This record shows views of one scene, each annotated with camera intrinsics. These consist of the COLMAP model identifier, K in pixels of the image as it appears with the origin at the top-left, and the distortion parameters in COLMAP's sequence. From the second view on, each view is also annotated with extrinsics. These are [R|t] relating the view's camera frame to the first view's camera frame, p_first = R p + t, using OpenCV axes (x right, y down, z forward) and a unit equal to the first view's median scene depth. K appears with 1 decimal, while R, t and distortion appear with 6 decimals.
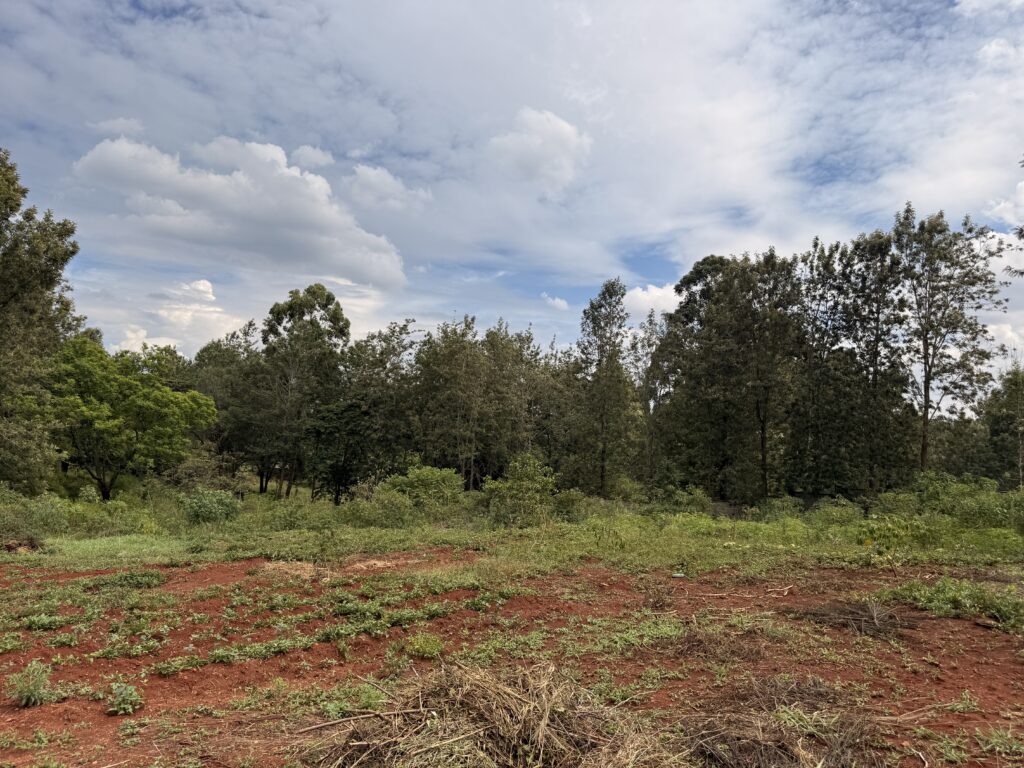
lens RADIAL K [[716.0, 0, 515.2], [0, 716.0, 385.8], [0, 0, 1]] dist [0.034488, -0.043056]
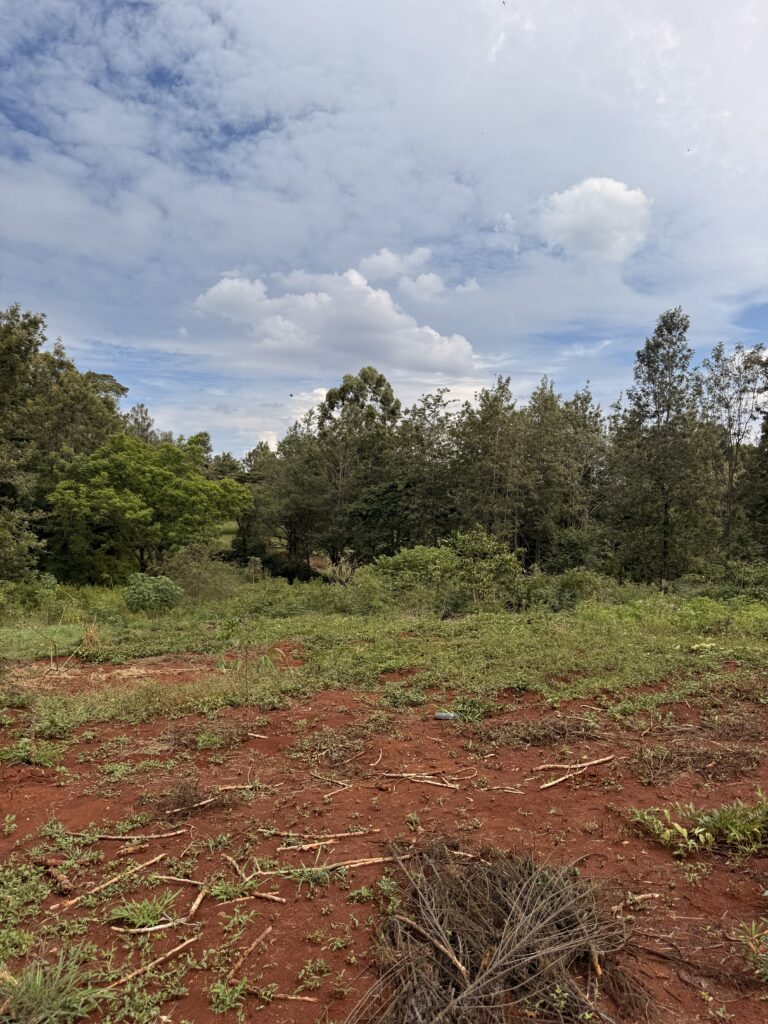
lens RADIAL K [[716.0, 0, 389.8], [0, 716.0, 509.5], [0, 0, 1]] dist [0.034488, -0.043056]
pose [[0.947075, -0.046411, -0.317639, 0.066692], [0.063819, 0.996964, 0.044615, 0.015693], [0.314604, -0.062525, 0.947162, 0.093846]]
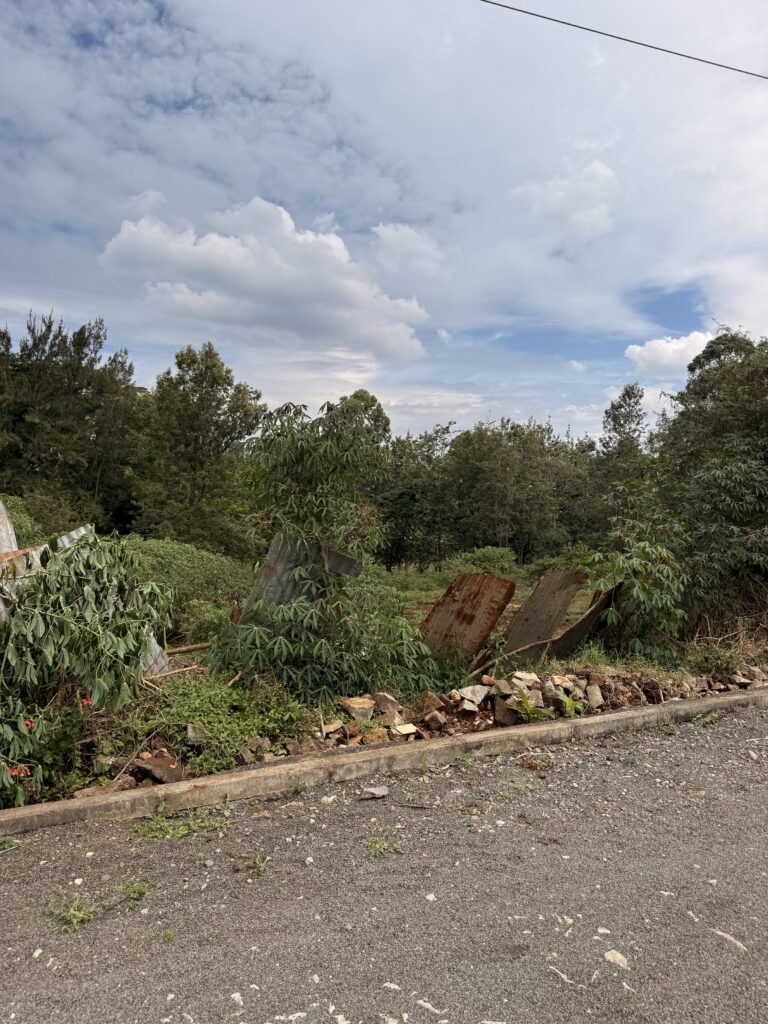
lens RADIAL K [[716.0, 0, 393.3], [0, 716.0, 517.3], [0, 0, 1]] dist [0.034488, -0.043056]
pose [[0.984071, -0.015735, -0.177077, -0.032669], [0.031102, 0.995951, 0.084343, -0.034362], [0.175033, -0.088507, 0.980576, -0.183779]]
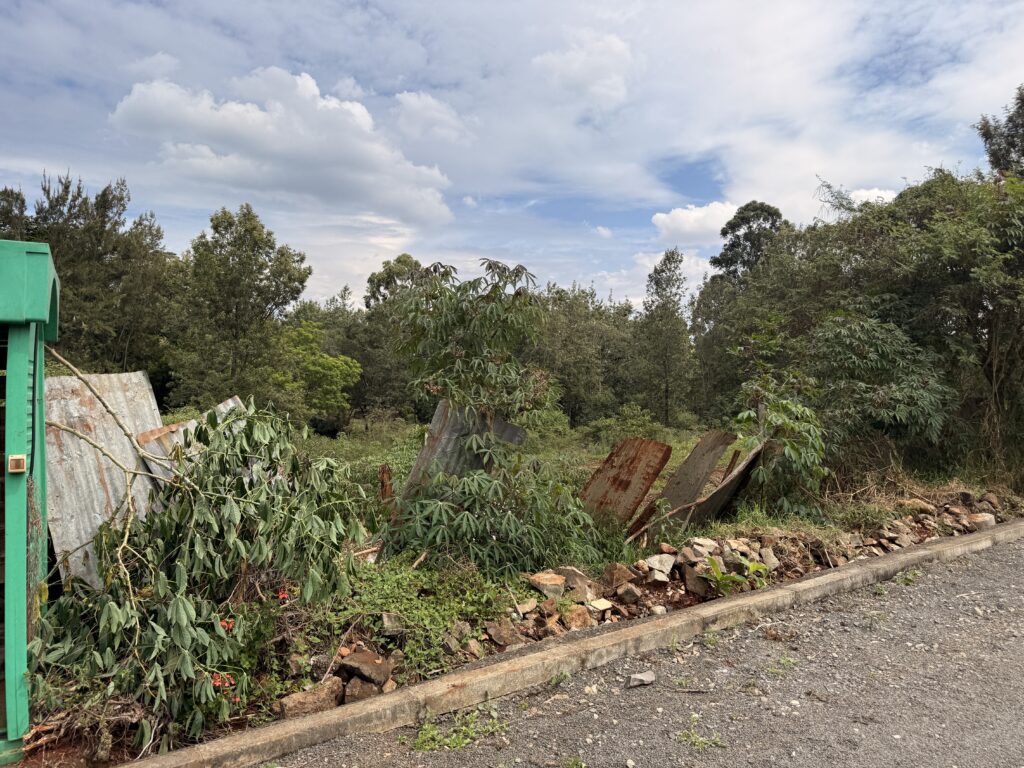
lens RADIAL K [[716.0, 0, 509.6], [0, 716.0, 385.0], [0, 0, 1]] dist [0.034488, -0.043056]
pose [[0.997328, -0.037481, -0.062710, -0.054795], [0.043148, 0.994860, 0.091607, -0.034390], [0.058954, -0.094068, 0.993819, -0.179922]]
